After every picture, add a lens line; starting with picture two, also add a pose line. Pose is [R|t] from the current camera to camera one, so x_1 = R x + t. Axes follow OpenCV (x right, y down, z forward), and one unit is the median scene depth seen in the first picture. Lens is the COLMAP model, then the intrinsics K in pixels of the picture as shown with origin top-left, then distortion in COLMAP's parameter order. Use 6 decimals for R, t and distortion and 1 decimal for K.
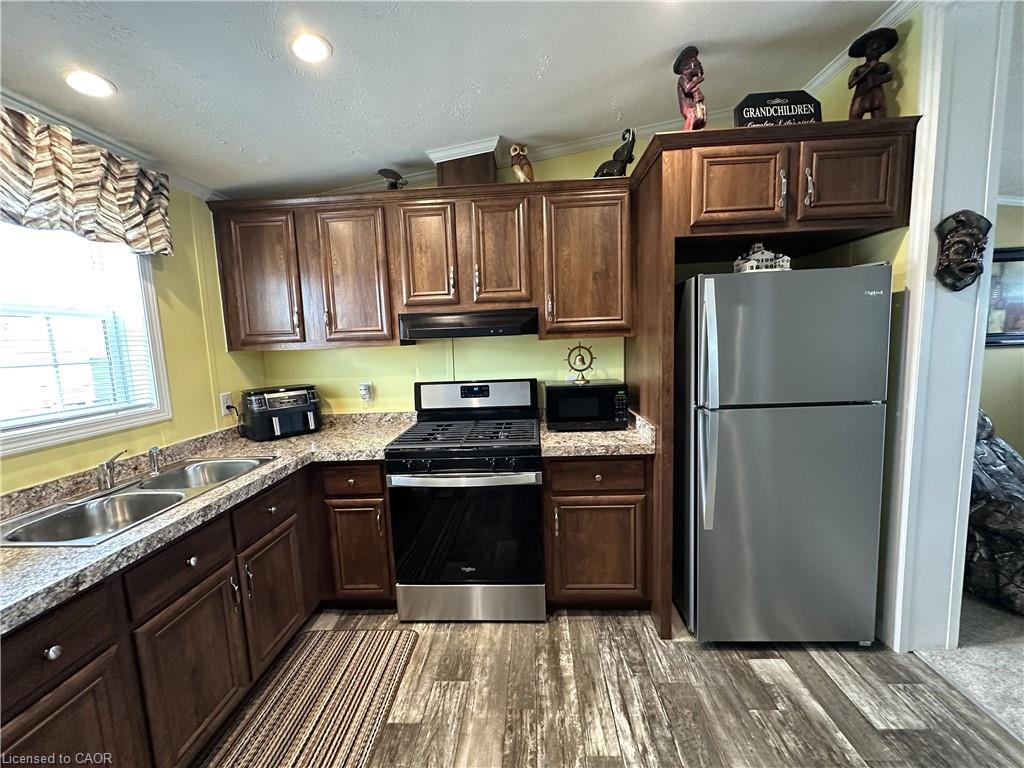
lens RADIAL K [[407.0, 0, 512.1], [0, 407.0, 385.0], [0, 0, 1]] dist [-0.002901, 0.000576]
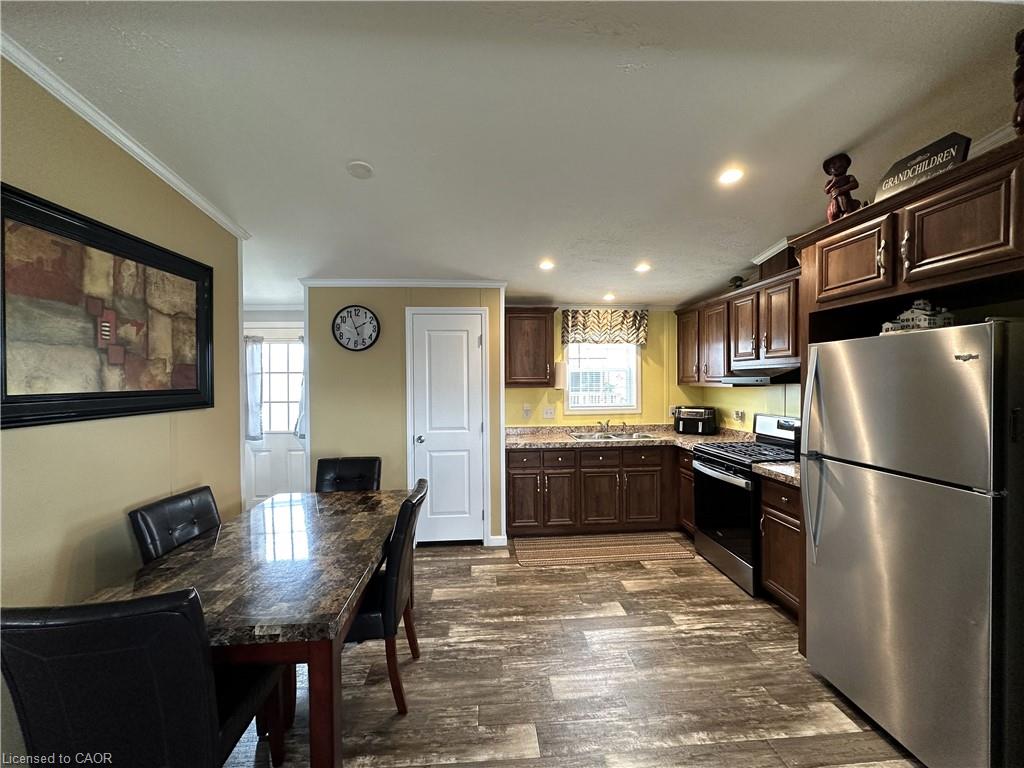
lens RADIAL K [[407.0, 0, 511.9], [0, 407.0, 384.6], [0, 0, 1]] dist [-0.002901, 0.000576]
pose [[0.121877, 0.047974, -0.991385, 1.407381], [-0.104125, 0.993938, 0.035296, -0.088134], [0.987068, 0.098926, 0.126133, -0.028184]]
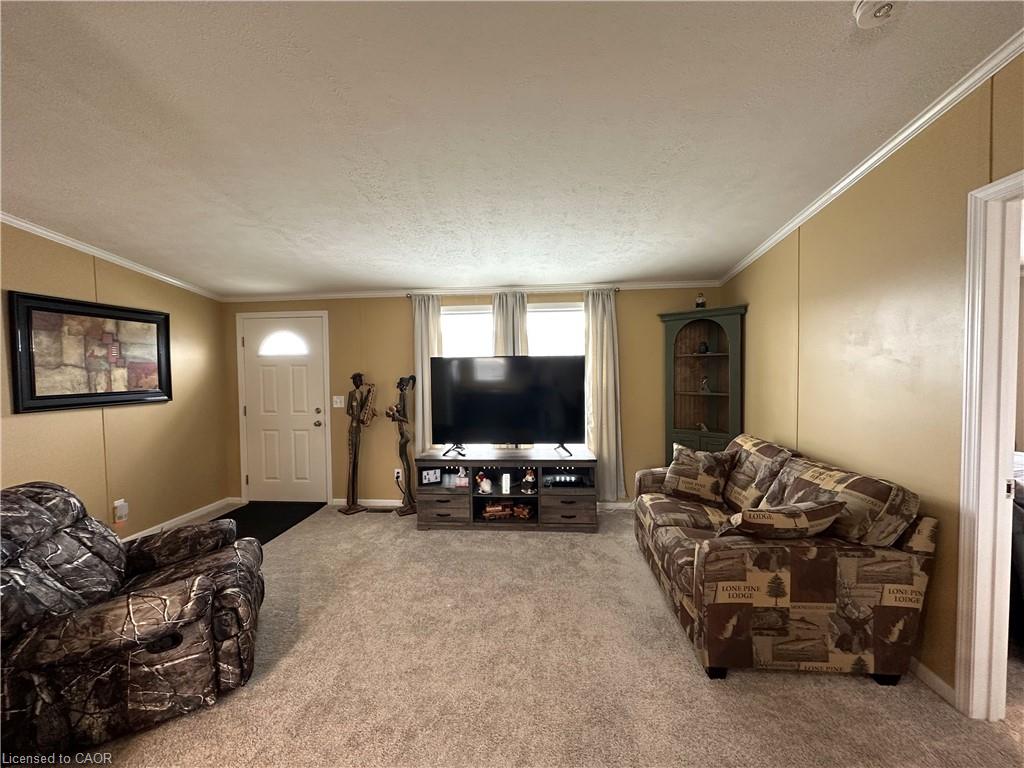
lens RADIAL K [[407.0, 0, 512.2], [0, 407.0, 385.3], [0, 0, 1]] dist [-0.002901, 0.000576]
pose [[0.037407, -0.000132, 0.999300, 0.484161], [0.123186, 0.992374, -0.004480, -0.043426], [-0.991678, 0.123267, 0.037138, 0.067183]]
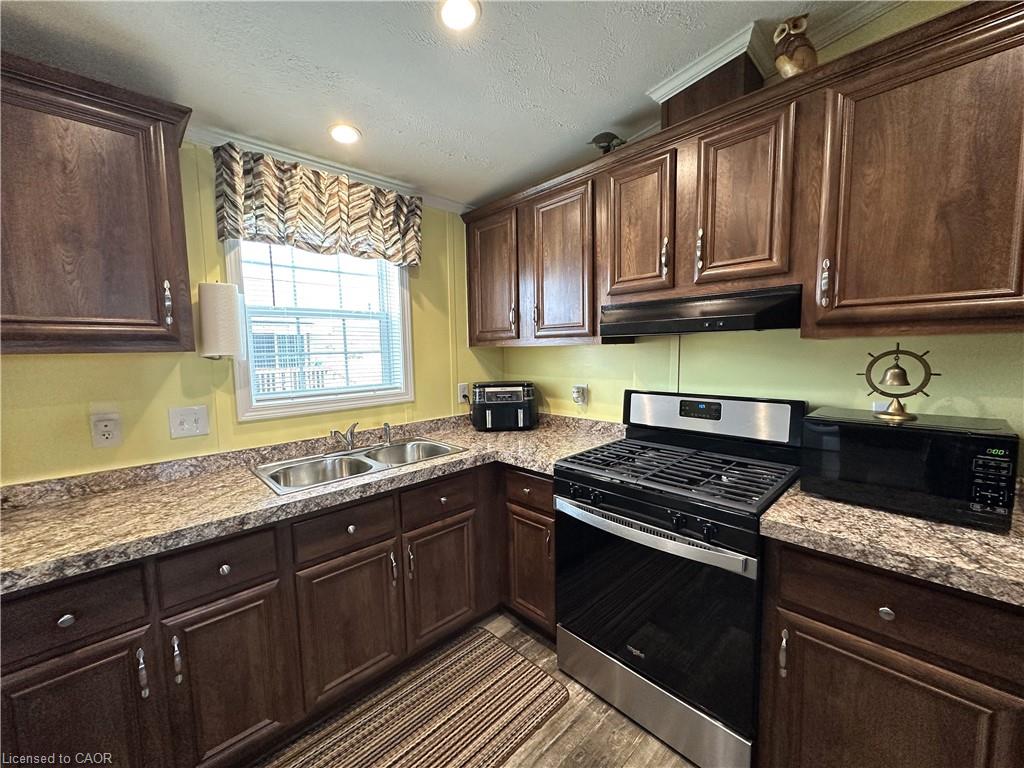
lens RADIAL K [[407.0, 0, 512.1], [0, 407.0, 384.9], [0, 0, 1]] dist [-0.002901, 0.000576]
pose [[0.727668, 0.084092, -0.680756, 0.202461], [-0.083468, 0.995937, 0.033806, -0.031823], [0.680833, 0.032221, 0.731730, 0.327411]]
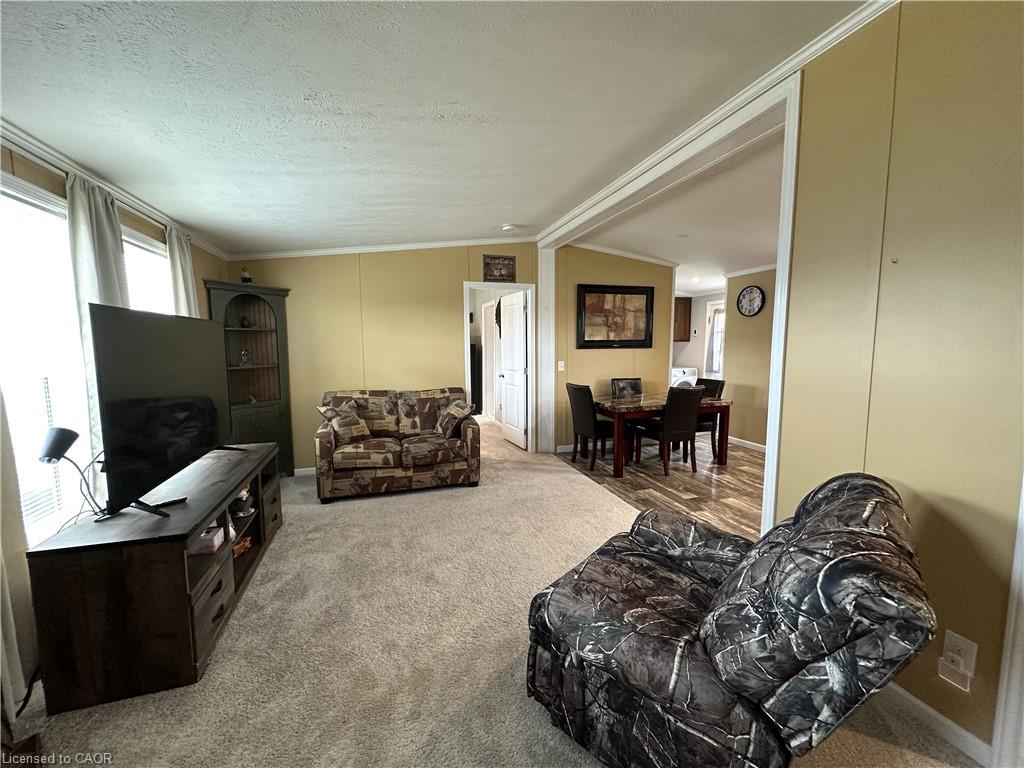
lens RADIAL K [[407.0, 0, 513.1], [0, 407.0, 383.0], [0, 0, 1]] dist [-0.002901, 0.000576]
pose [[-0.935307, 0.077248, -0.345303, 2.034835], [0.001178, 0.976553, 0.215274, -0.265362], [0.353836, 0.200941, -0.913467, 1.628787]]
